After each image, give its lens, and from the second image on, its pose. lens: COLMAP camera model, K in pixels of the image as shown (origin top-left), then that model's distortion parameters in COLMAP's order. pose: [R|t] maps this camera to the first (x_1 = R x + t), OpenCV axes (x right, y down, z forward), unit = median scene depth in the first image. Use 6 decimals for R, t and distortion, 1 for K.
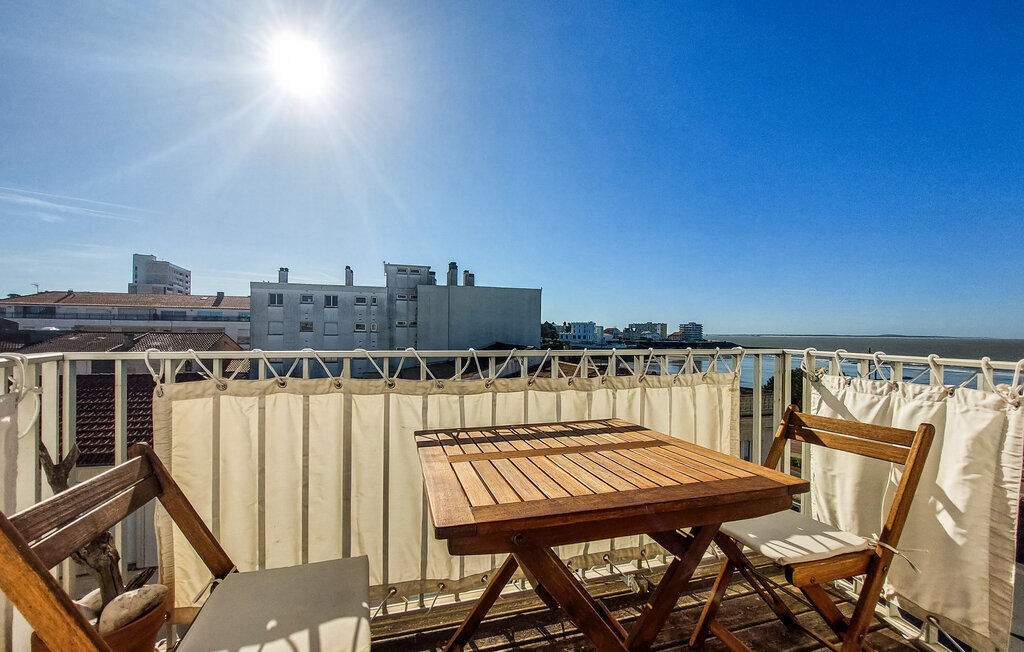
lens RADIAL K [[429.3, 0, 515.3], [0, 429.3, 325.7], [0, 0, 1]] dist [-0.001777, 0.000063]
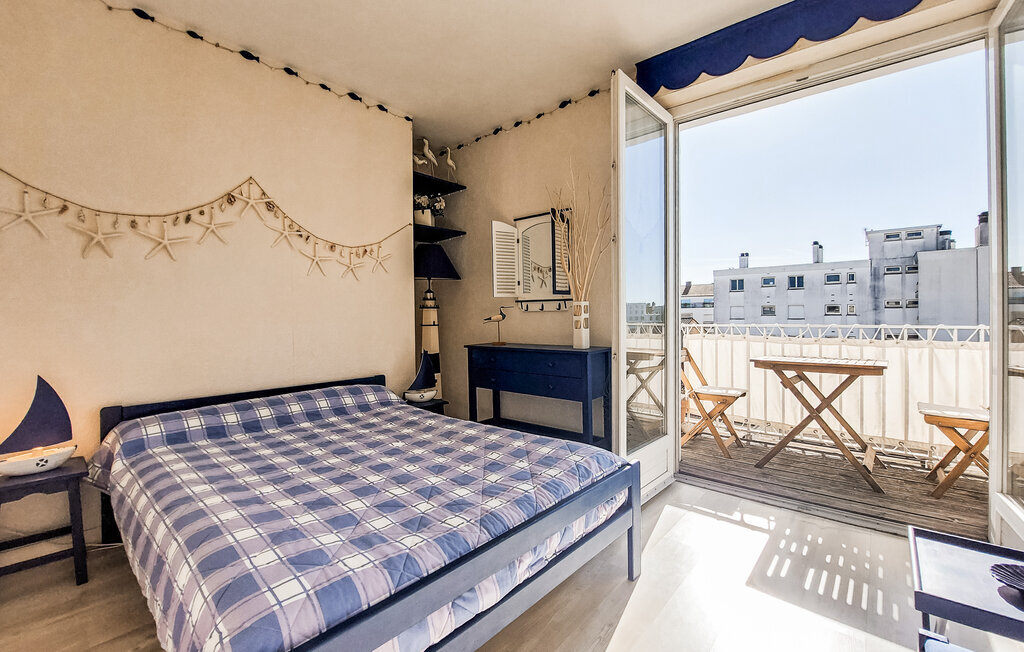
lens RADIAL K [[429.3, 0, 515.3], [0, 429.3, 325.7], [0, 0, 1]] dist [-0.001777, 0.000063]
pose [[0.550822, 0.002986, -0.834618, 0.816018], [0.027410, 0.999389, 0.021665, -0.024541], [0.834173, -0.034811, 0.550404, -1.304905]]
